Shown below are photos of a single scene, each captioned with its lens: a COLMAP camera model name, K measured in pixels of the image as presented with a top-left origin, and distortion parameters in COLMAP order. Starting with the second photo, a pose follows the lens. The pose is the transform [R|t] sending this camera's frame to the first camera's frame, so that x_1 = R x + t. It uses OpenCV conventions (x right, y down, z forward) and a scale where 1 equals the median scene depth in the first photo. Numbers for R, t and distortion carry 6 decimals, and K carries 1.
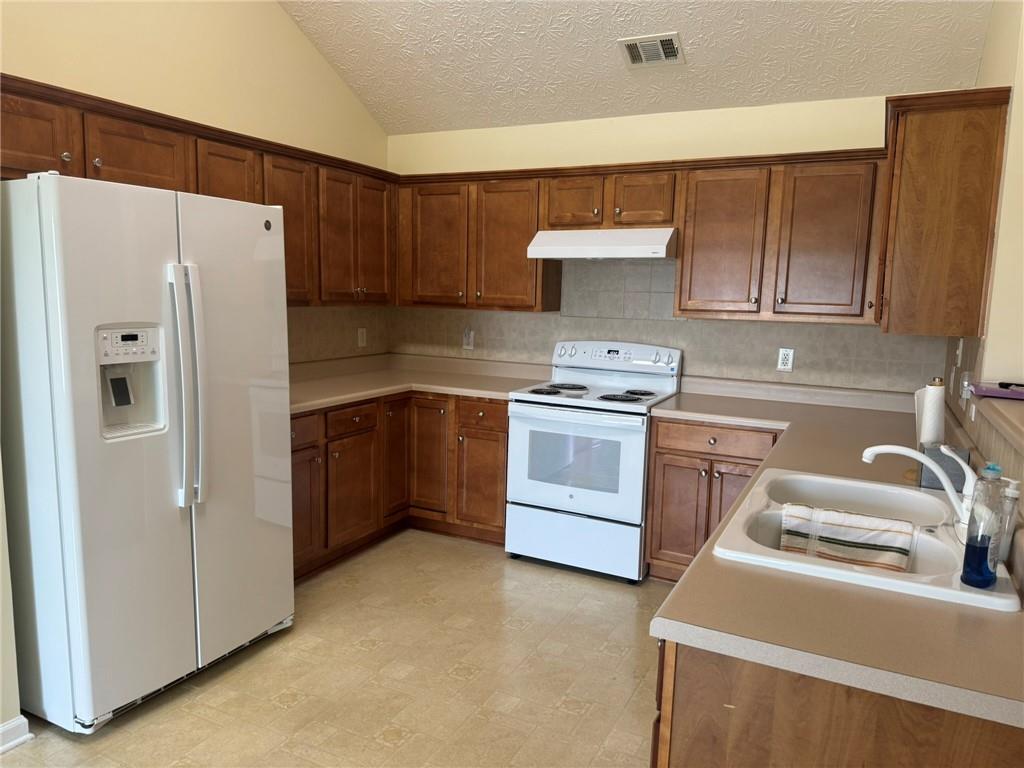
lens RADIAL K [[723.9, 0, 512.0], [0, 723.9, 384.0], [0, 0, 1]] dist [0.065981, -0.071043]
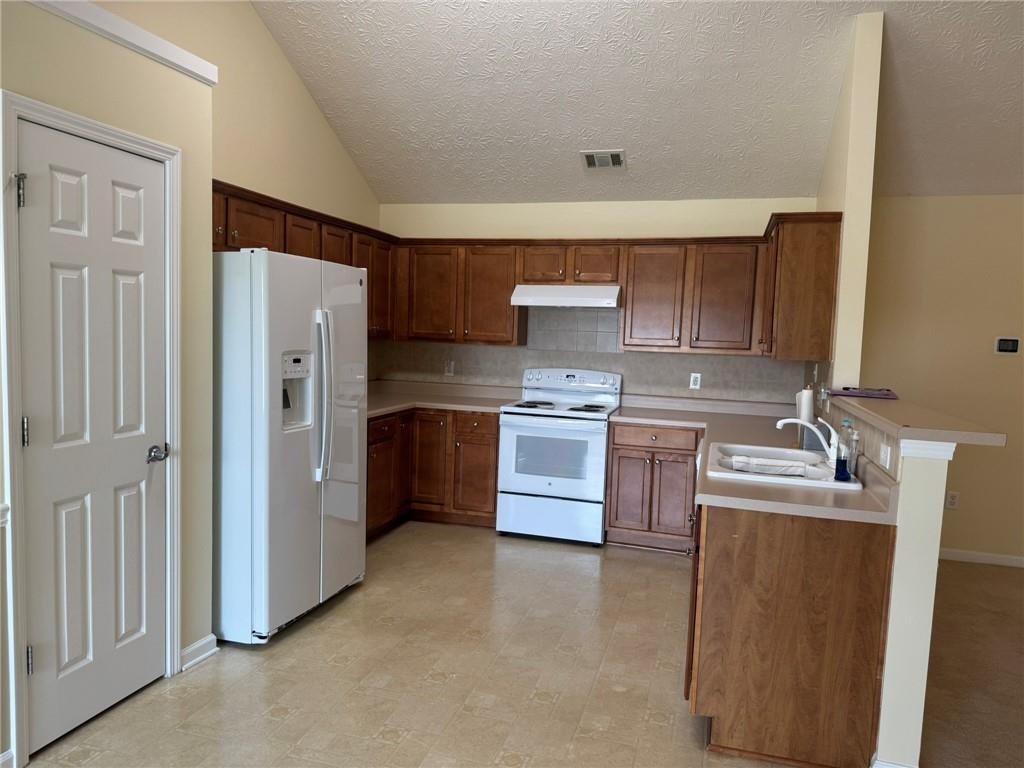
lens RADIAL K [[721.2, 0, 512.0], [0, 721.2, 384.0], [0, 0, 1]] dist [0.127199, -0.175127]
pose [[0.983215, -0.004679, 0.182389, -0.236526], [0.014110, 0.998627, -0.050446, 0.039407], [-0.181902, 0.052173, 0.981932, -0.313129]]
